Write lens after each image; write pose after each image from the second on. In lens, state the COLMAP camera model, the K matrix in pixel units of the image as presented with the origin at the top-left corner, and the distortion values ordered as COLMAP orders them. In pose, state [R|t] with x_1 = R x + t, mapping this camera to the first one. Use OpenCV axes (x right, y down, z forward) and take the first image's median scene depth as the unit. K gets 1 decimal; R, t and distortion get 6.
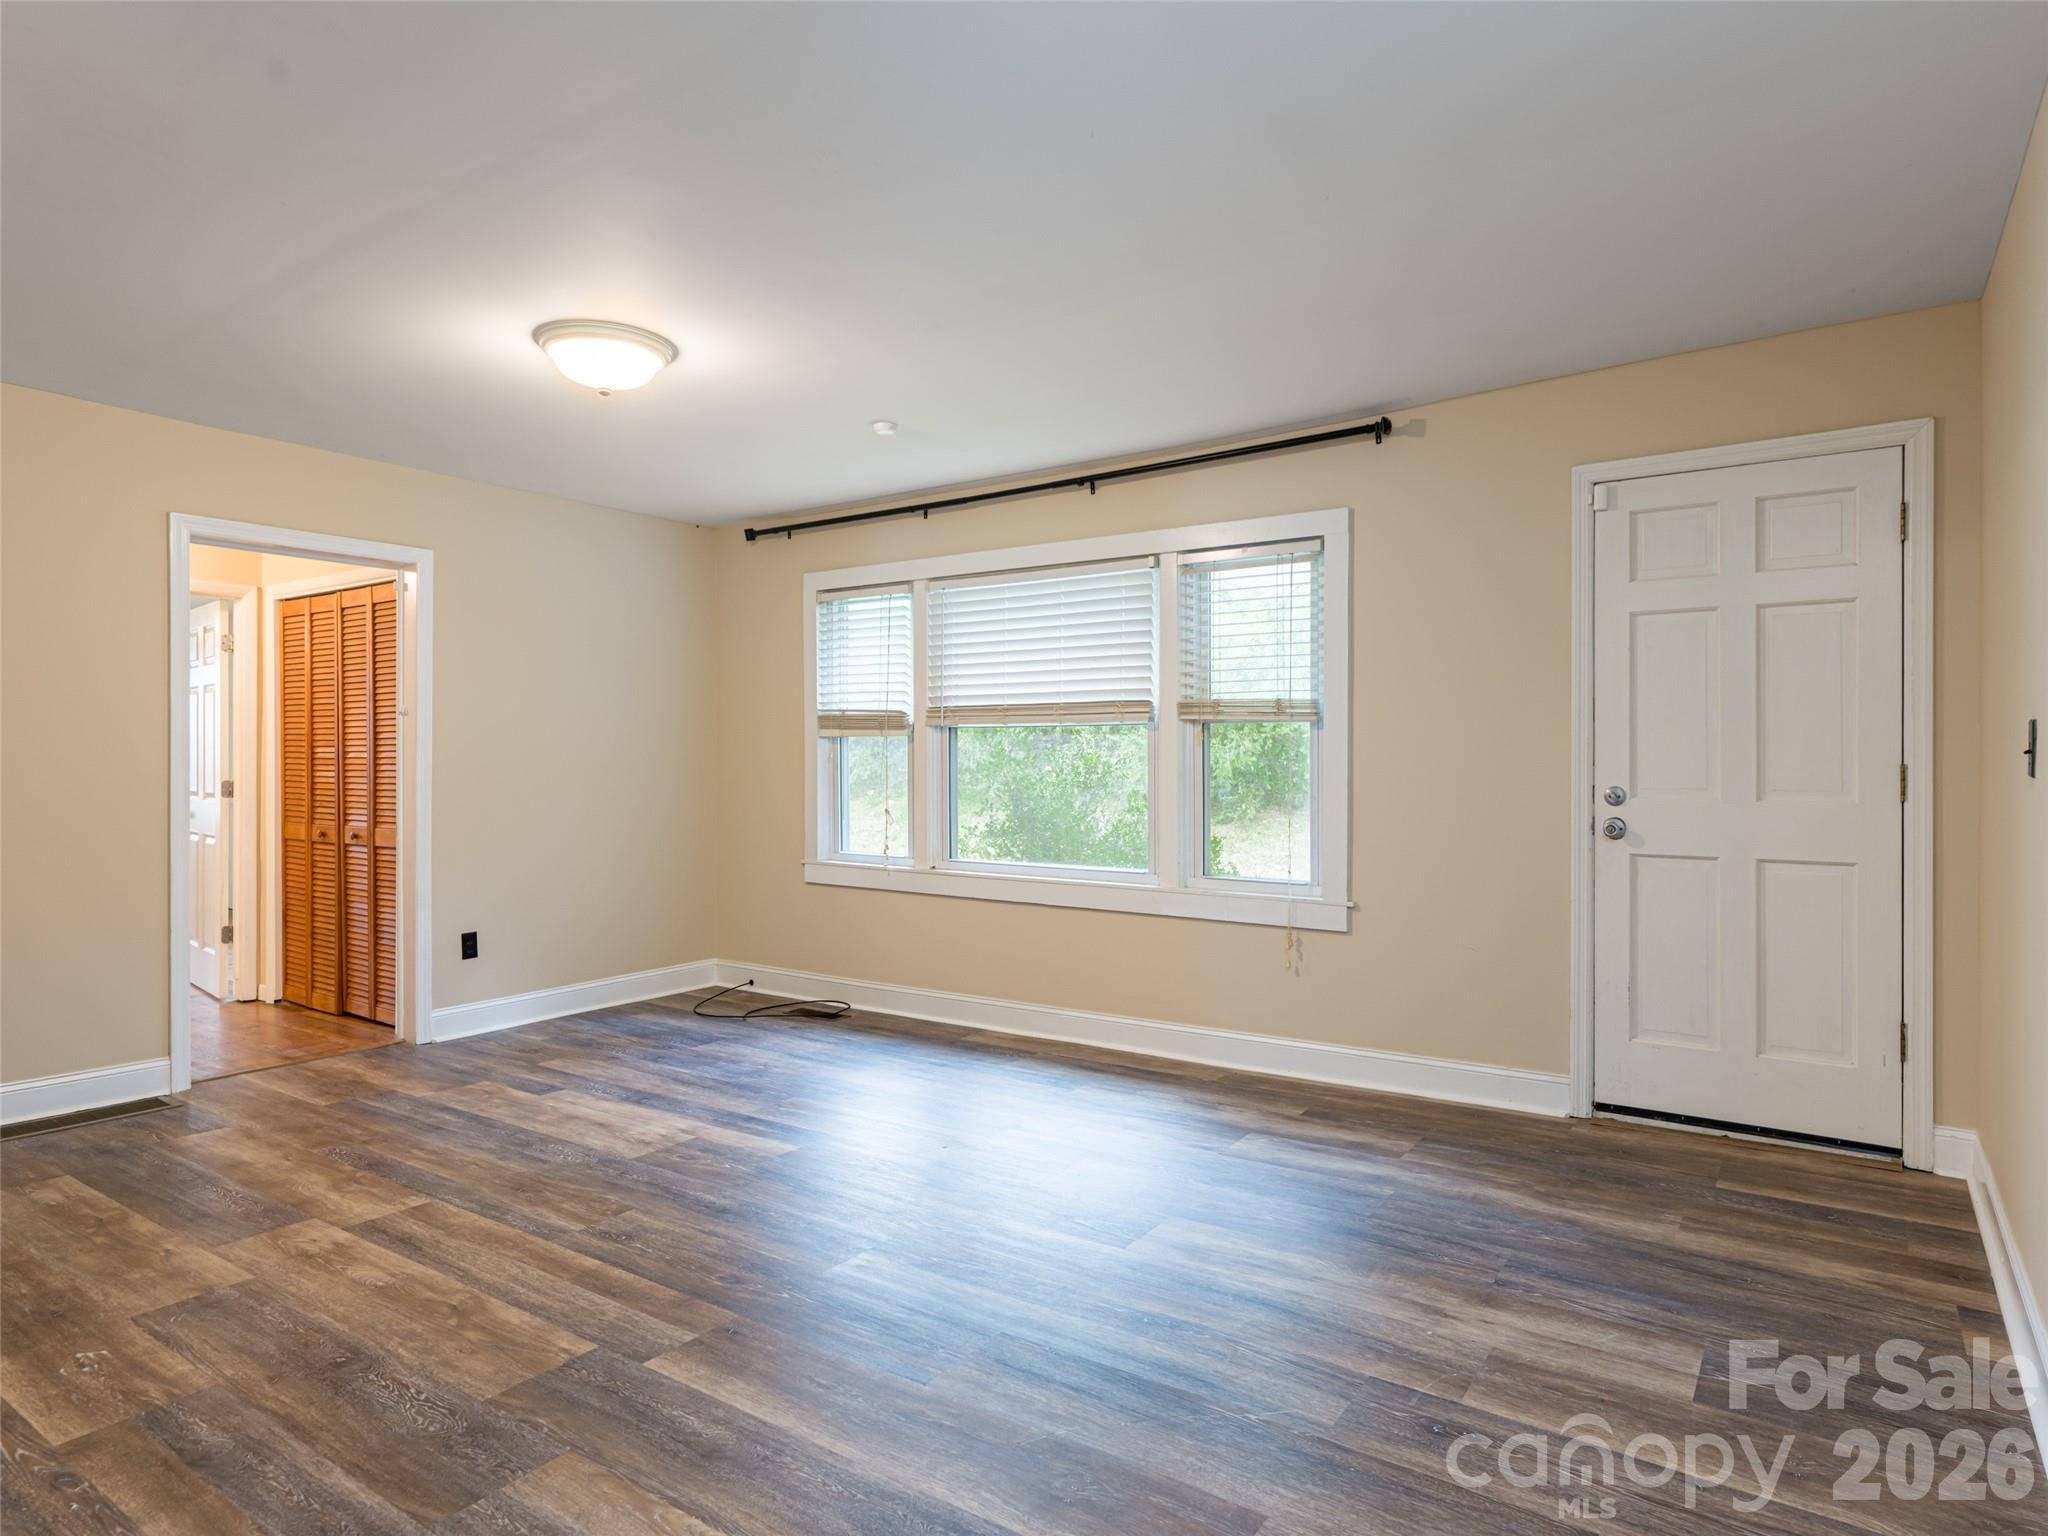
lens RADIAL K [[1197.7, 0, 1021.3], [0, 1197.7, 776.2], [0, 0, 1]] dist [-0.007766, -0.001277]
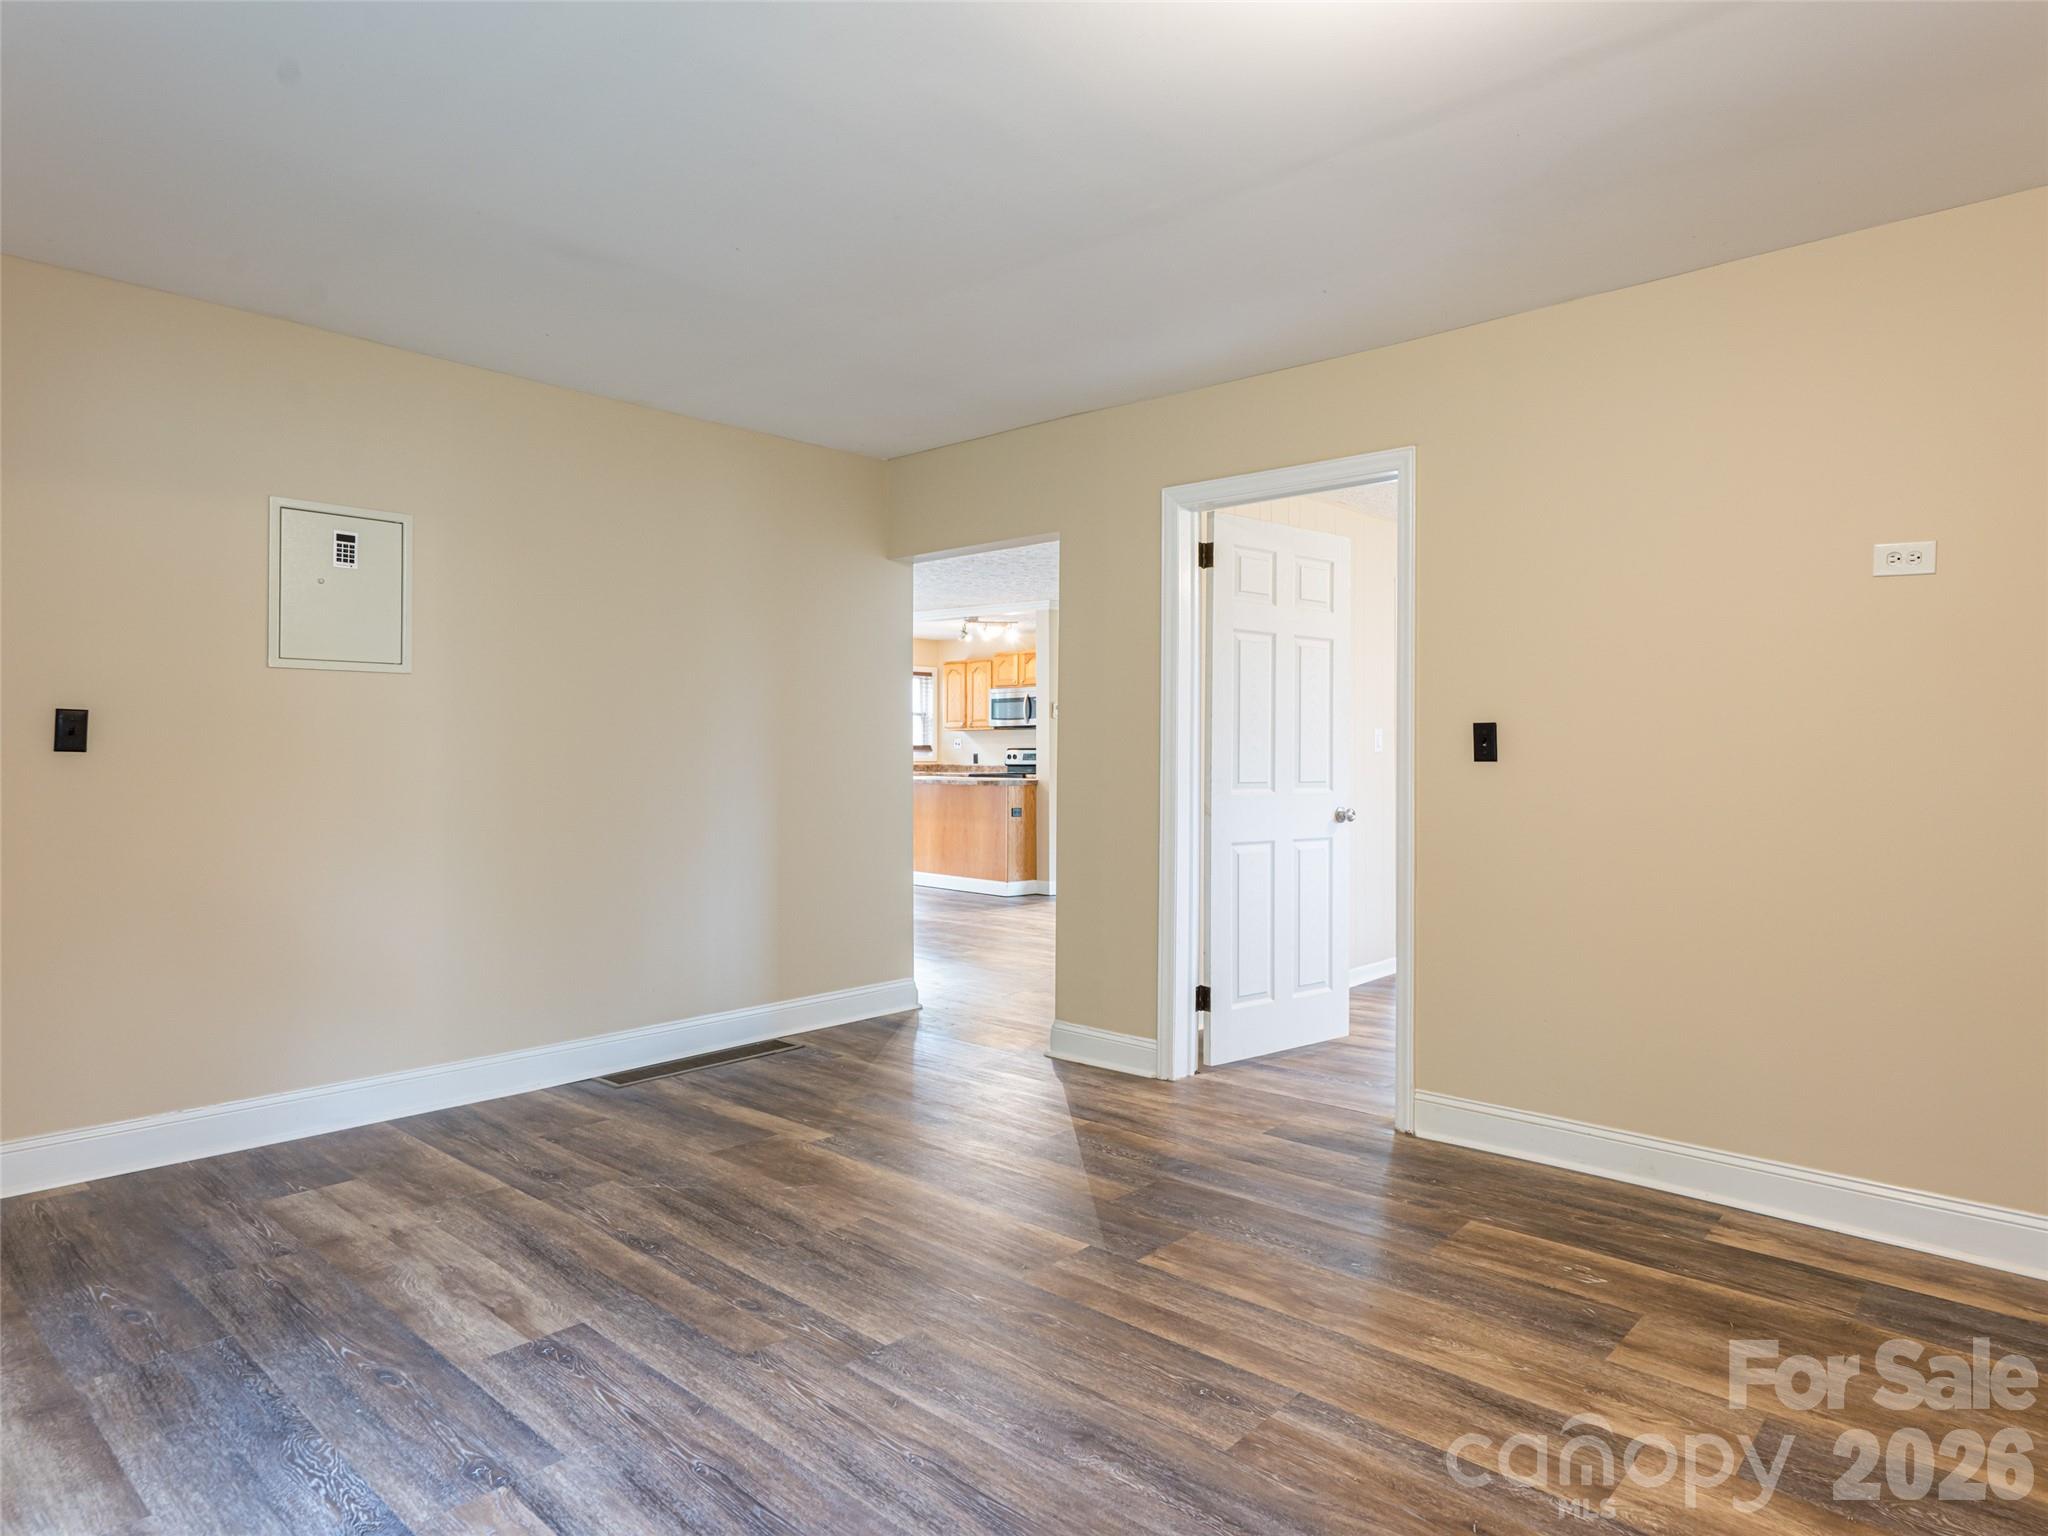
lens RADIAL K [[1197.7, 0, 1022.4], [0, 1197.7, 764.2], [0, 0, 1]] dist [-0.007766, -0.001277]
pose [[-0.992896, -0.004801, 0.118885, -0.339441], [-0.001735, 0.999664, 0.025881, -0.018854], [-0.118969, 0.025490, -0.992571, 1.901803]]
